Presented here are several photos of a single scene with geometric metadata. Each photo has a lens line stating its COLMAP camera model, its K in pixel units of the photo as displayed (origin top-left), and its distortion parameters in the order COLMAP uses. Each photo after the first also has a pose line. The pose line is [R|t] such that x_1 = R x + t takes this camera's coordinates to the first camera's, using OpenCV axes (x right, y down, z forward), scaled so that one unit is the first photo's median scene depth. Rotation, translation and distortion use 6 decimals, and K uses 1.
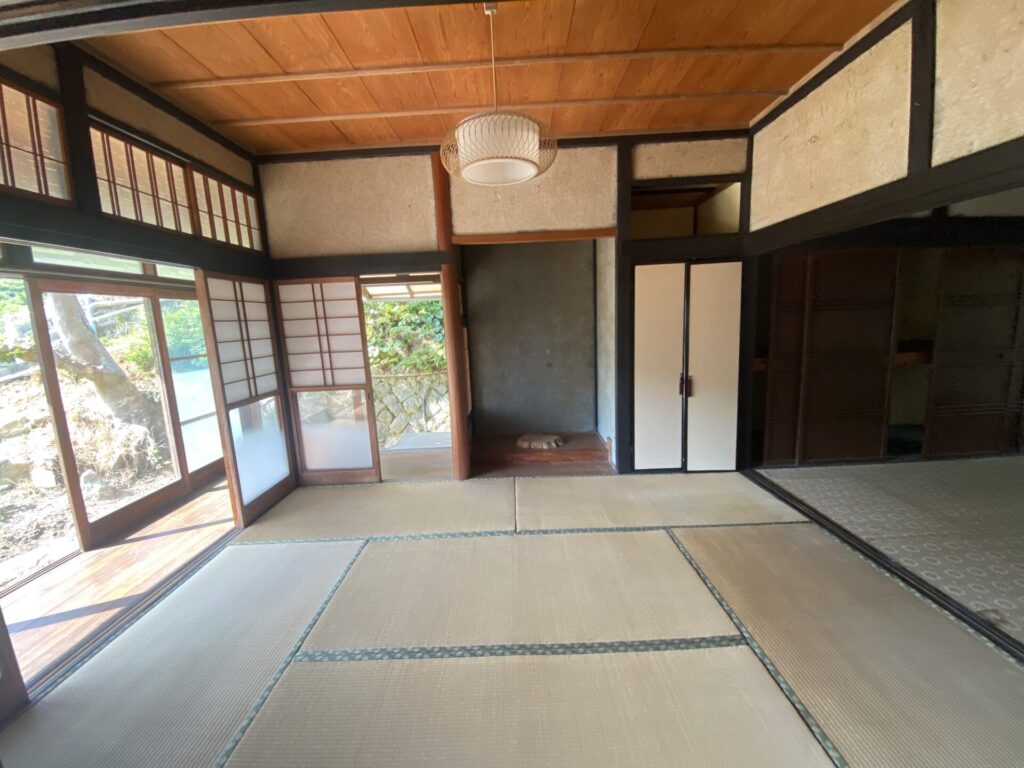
lens RADIAL K [[417.4, 0, 506.3], [0, 417.4, 385.5], [0, 0, 1]] dist [0.022533, -0.020076]
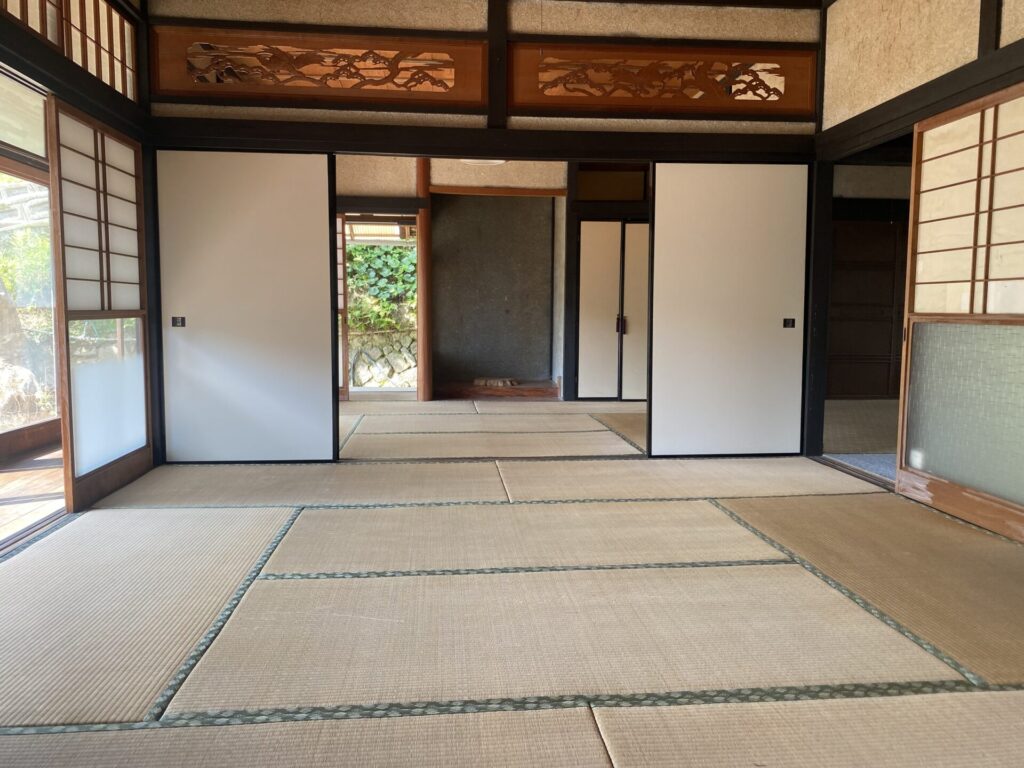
lens RADIAL K [[757.0, 0, 512.0], [0, 757.0, 384.0], [0, 0, 1]] dist [0.003882, -0.000507]
pose [[0.992670, 0.044074, 0.112532, -0.085793], [-0.038321, 0.997870, -0.052783, 0.226348], [-0.114618, 0.048084, 0.992245, -0.831434]]
